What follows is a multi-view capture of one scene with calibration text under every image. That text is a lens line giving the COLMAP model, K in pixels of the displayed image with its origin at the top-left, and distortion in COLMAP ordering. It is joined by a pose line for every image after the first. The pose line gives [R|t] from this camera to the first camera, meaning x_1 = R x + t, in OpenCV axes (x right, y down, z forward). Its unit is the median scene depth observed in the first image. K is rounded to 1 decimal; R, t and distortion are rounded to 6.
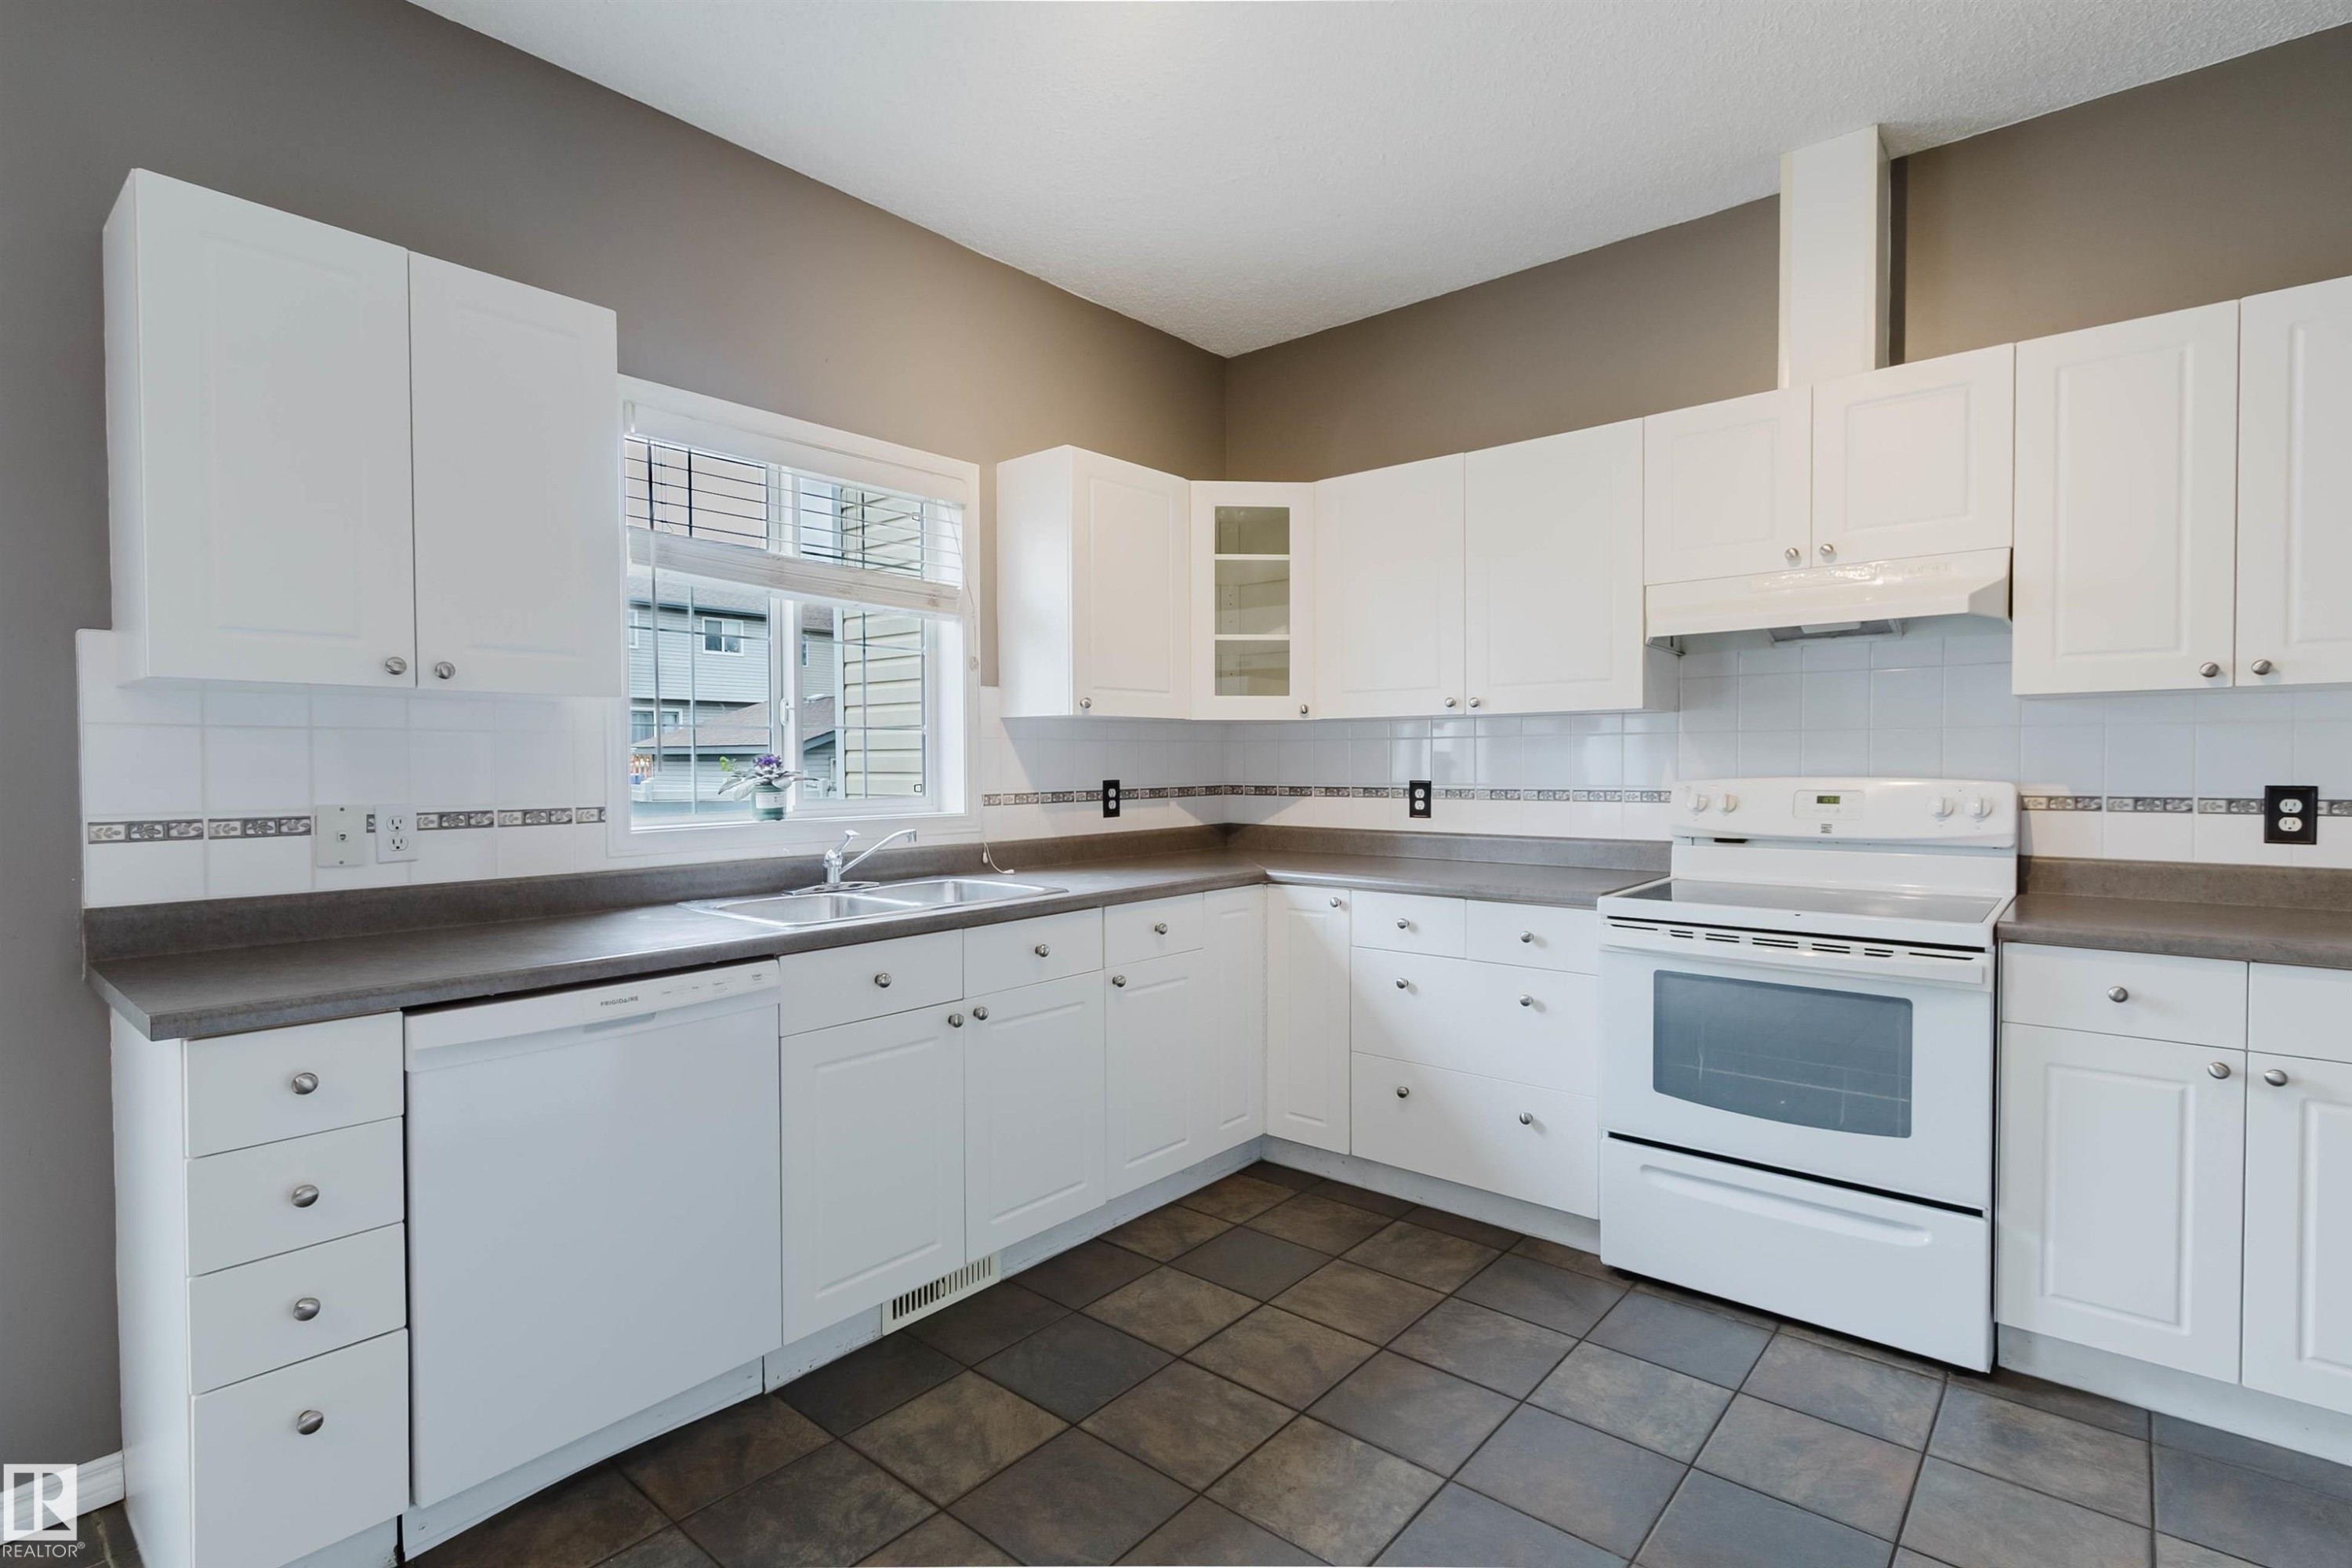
lens RADIAL K [[1126.5, 0, 1175.1], [0, 1126.5, 785.0], [0, 0, 1]] dist [0.004321, -0.001660]
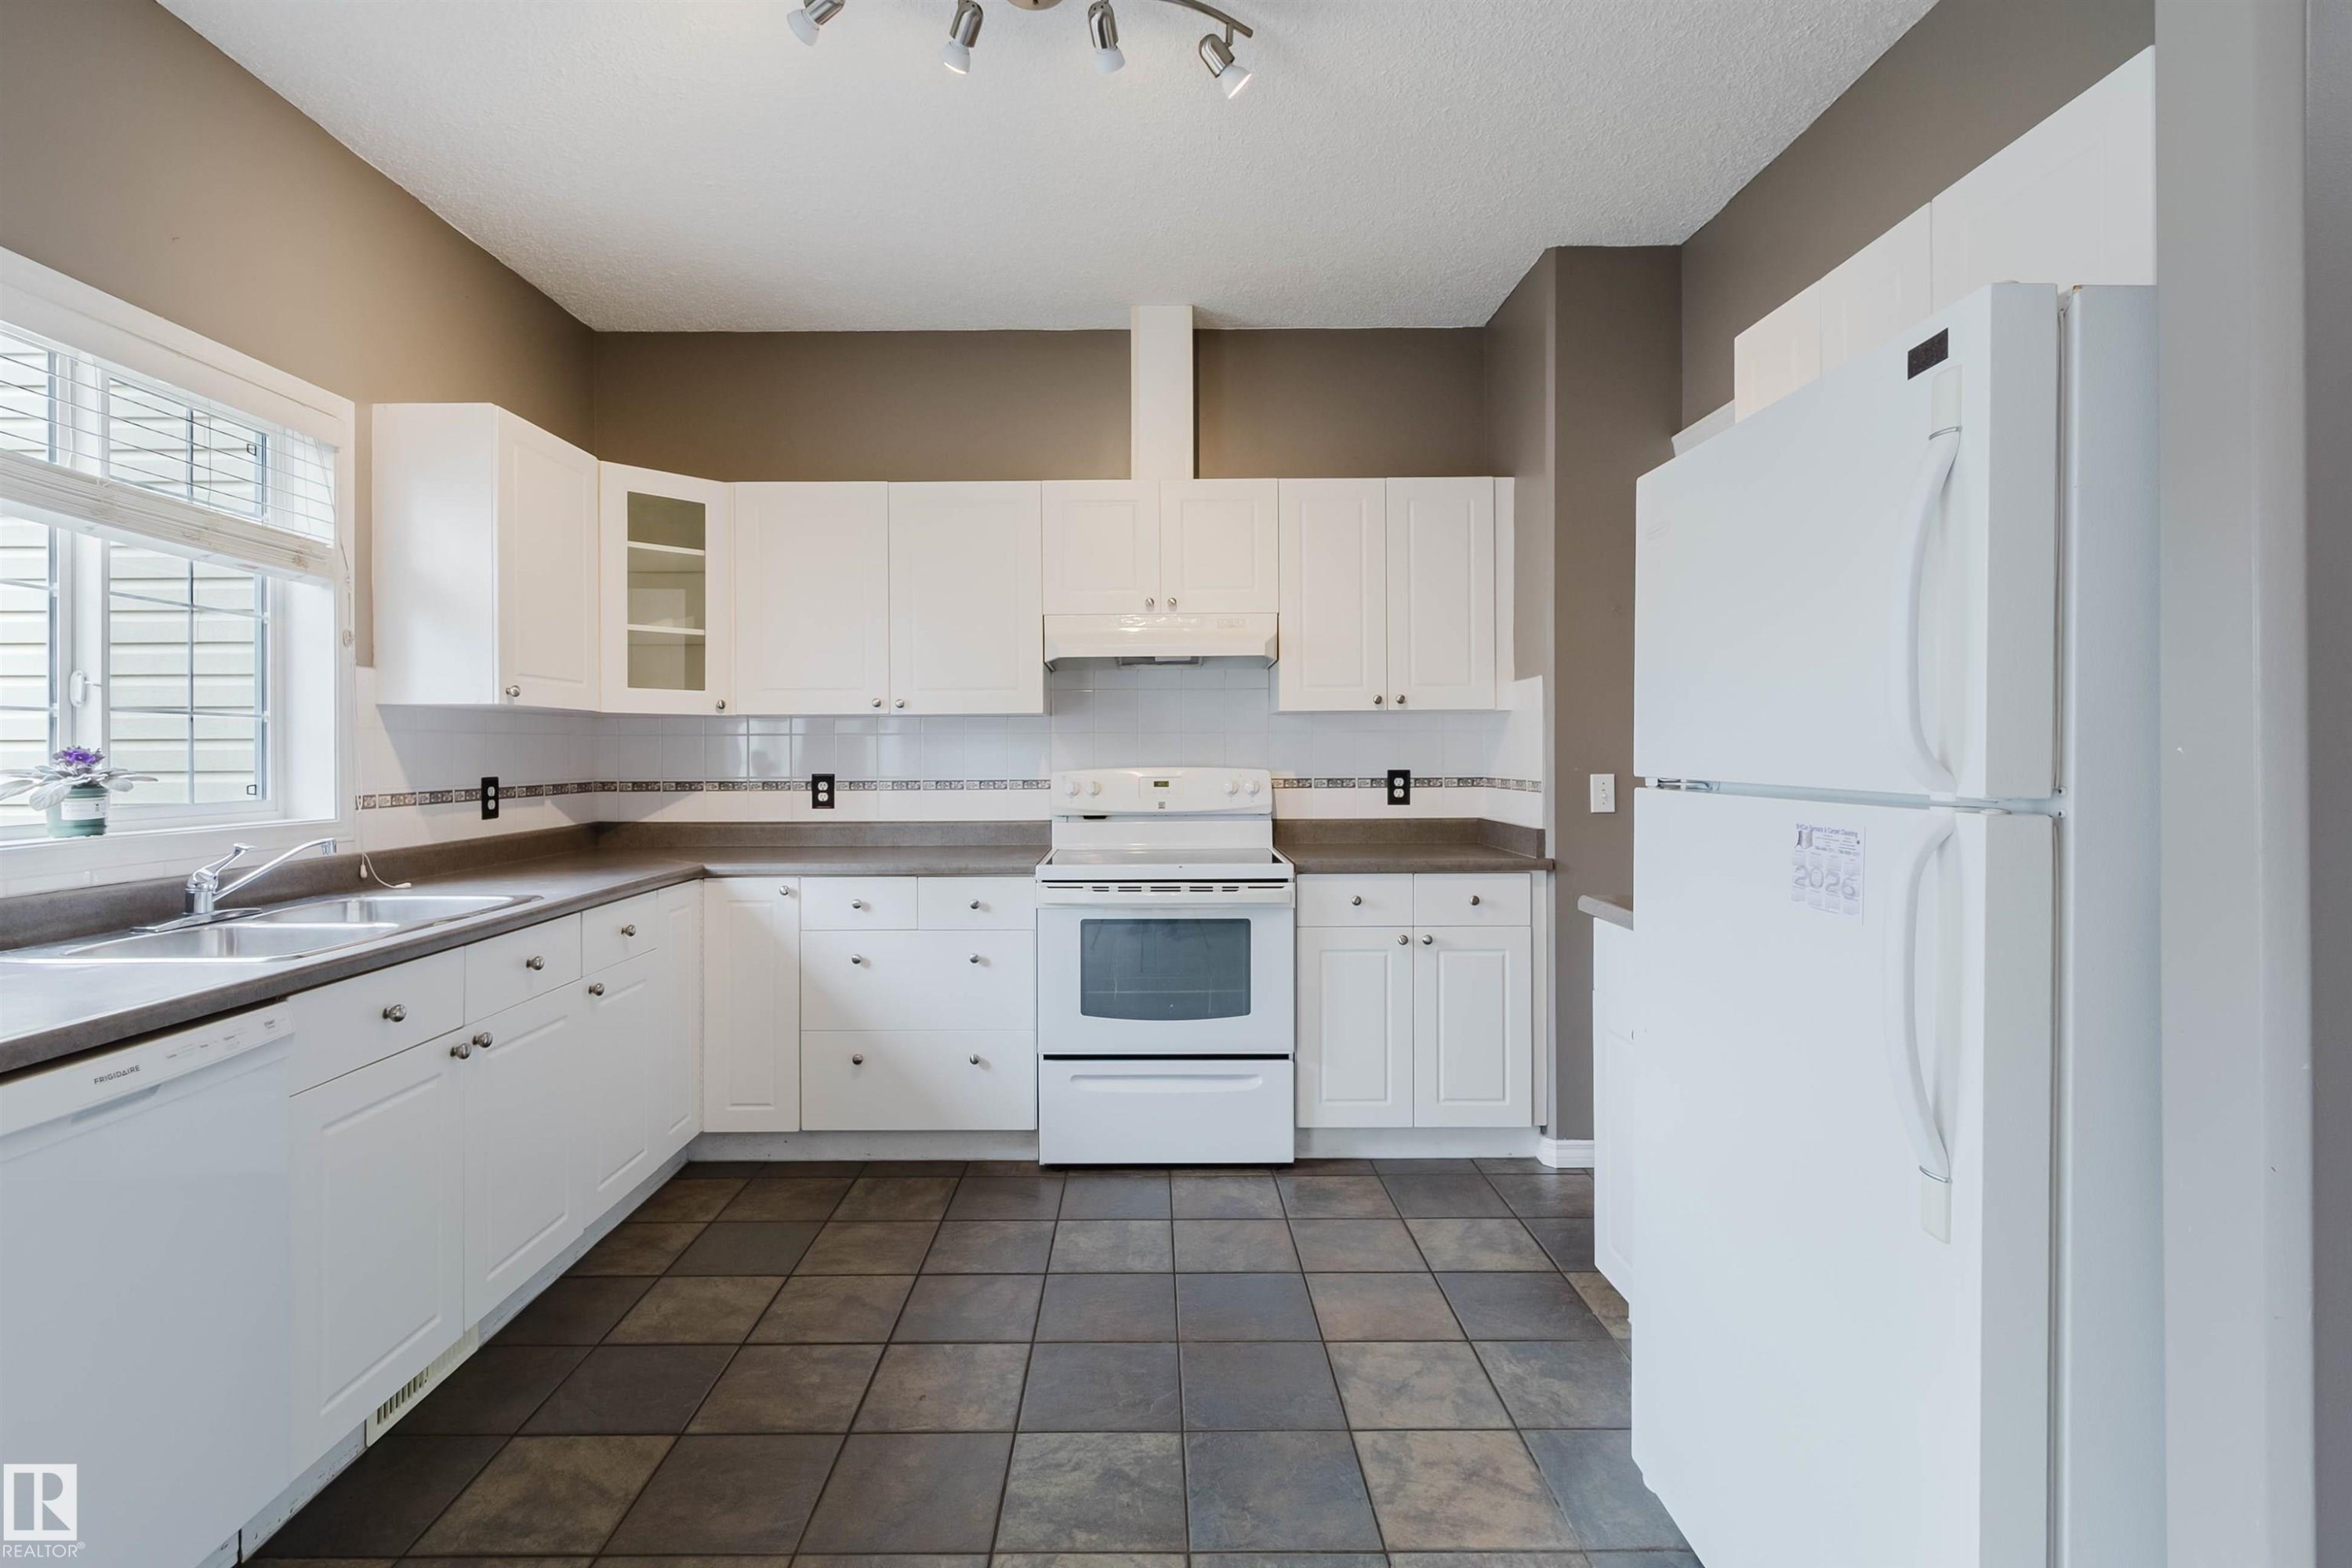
lens RADIAL K [[1126.5, 0, 1144.7], [0, 1126.5, 753.1], [0, 0, 1]] dist [0.004321, -0.001660]
pose [[0.756228, 0.001349, 0.654307, -0.338996], [0.014952, 0.999701, -0.019341, 0.002020], [-0.654137, 0.024409, 0.755982, -0.013204]]
